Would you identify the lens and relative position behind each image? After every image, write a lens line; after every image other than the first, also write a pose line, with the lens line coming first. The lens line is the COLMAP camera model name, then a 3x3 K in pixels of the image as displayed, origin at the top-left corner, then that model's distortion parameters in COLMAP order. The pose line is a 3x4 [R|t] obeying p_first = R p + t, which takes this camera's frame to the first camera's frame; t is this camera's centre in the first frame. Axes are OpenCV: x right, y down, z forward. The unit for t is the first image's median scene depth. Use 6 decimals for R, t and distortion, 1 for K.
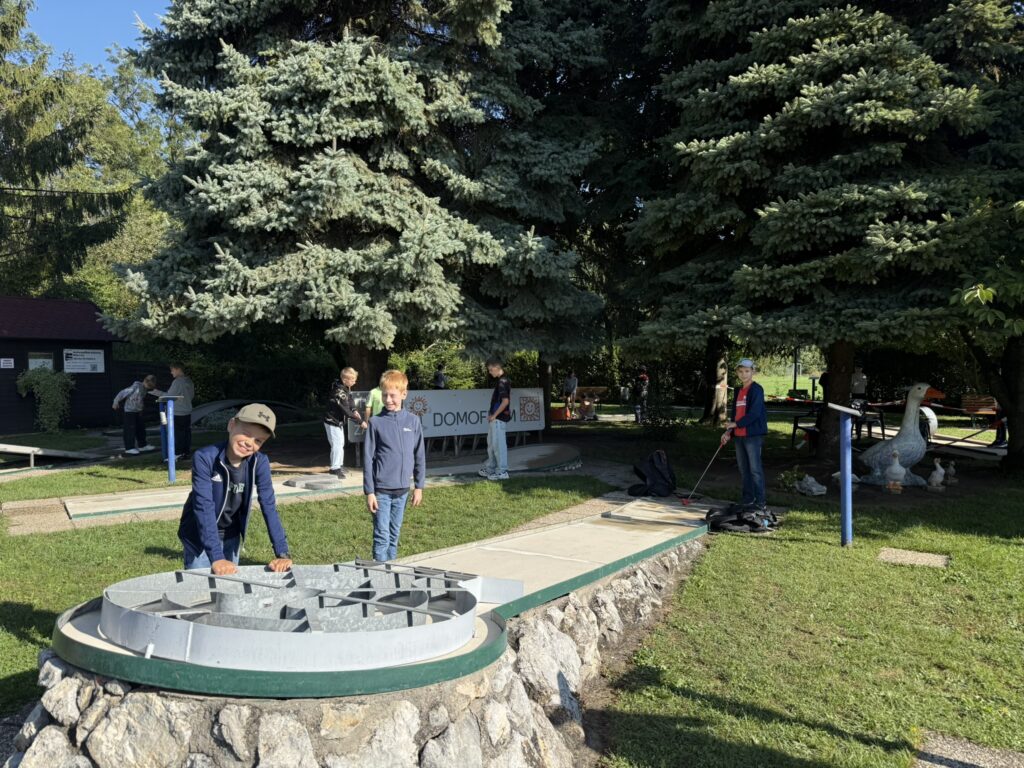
lens RADIAL K [[720.7, 0, 512.4], [0, 720.7, 379.9], [0, 0, 1]] dist [0.005432, -0.002147]
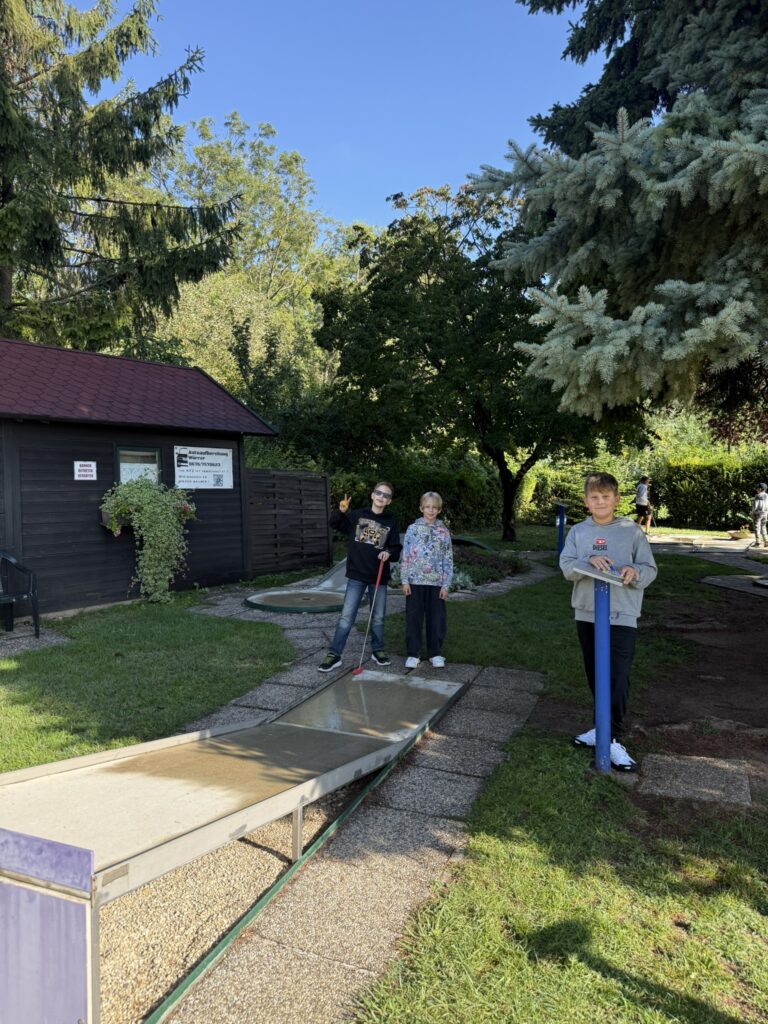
lens RADIAL K [[720.7, 0, 384.1], [0, 720.7, 514.5], [0, 0, 1]] dist [0.005432, -0.002147]
pose [[0.990855, 0.024663, -0.132655, -0.335163], [-0.020194, 0.999186, 0.034930, -0.011155], [0.133408, -0.031931, 0.990547, 0.411633]]
